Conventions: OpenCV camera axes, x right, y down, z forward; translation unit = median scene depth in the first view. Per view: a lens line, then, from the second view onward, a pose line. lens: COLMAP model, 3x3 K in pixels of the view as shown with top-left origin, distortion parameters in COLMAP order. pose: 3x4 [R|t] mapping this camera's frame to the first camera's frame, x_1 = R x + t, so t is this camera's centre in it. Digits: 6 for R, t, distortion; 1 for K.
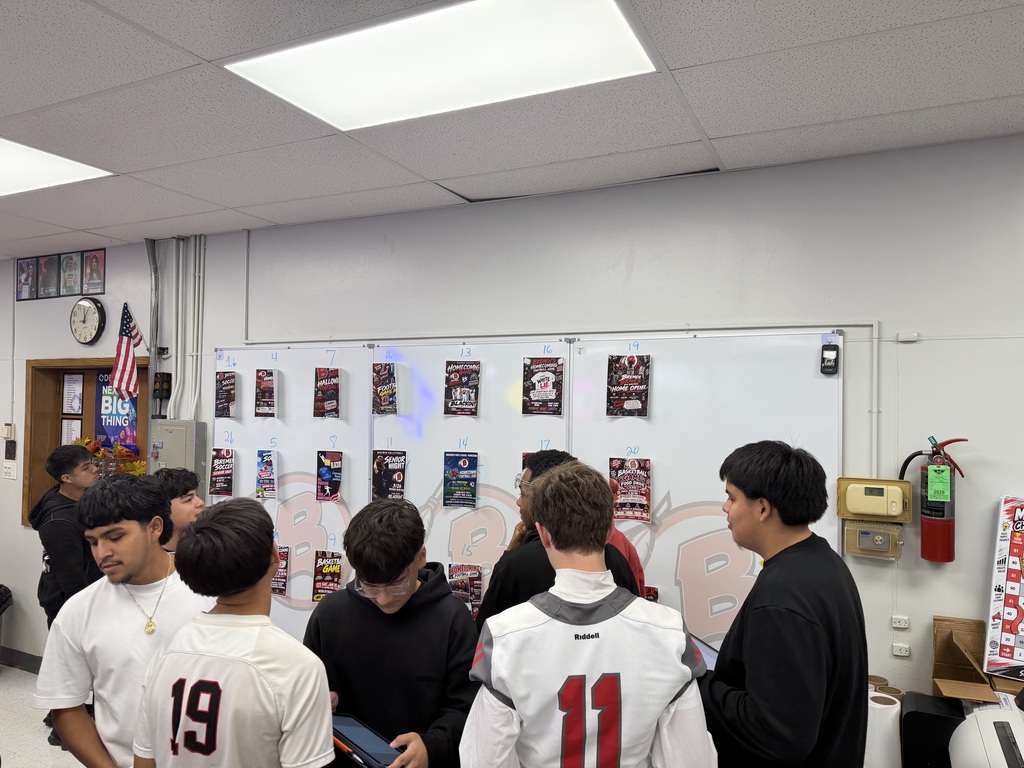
lens RADIAL K [[720.1, 0, 510.2], [0, 720.1, 401.6], [0, 0, 1]] dist [0.106959, -0.081688]
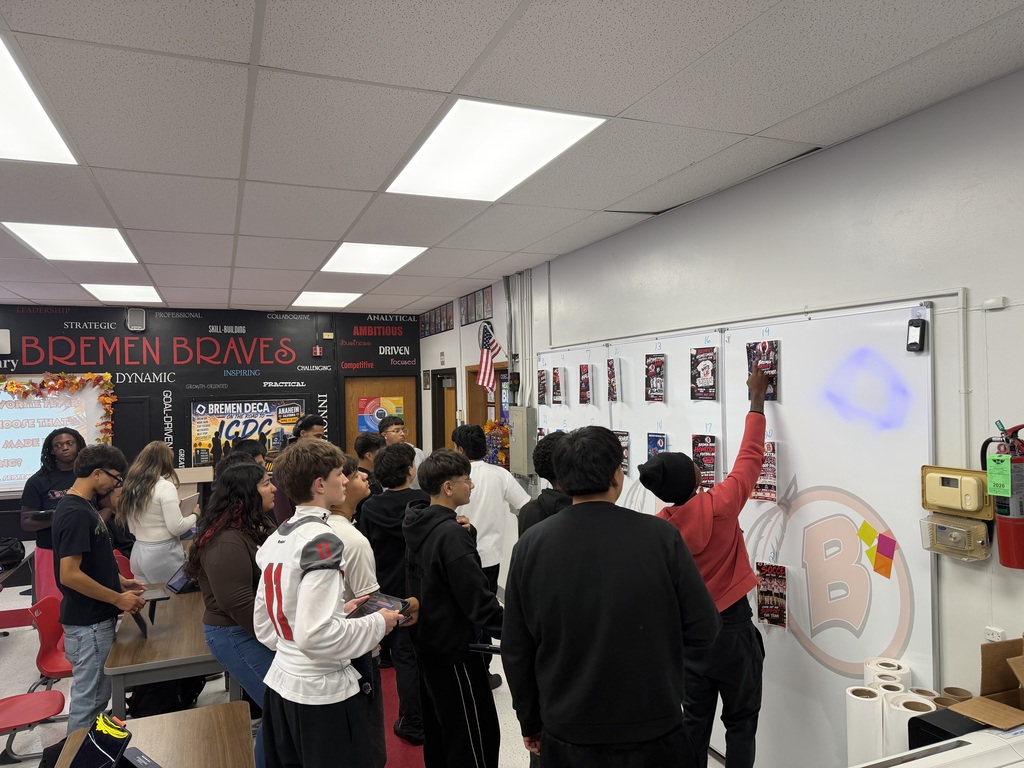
lens RADIAL K [[720.1, 0, 510.2], [0, 720.1, 401.6], [0, 0, 1]] dist [0.106959, -0.081688]
pose [[0.743201, -0.016228, -0.668872, 0.555965], [0.034256, 0.999318, 0.013819, -0.004763], [0.668191, -0.033183, 0.743249, -0.013915]]
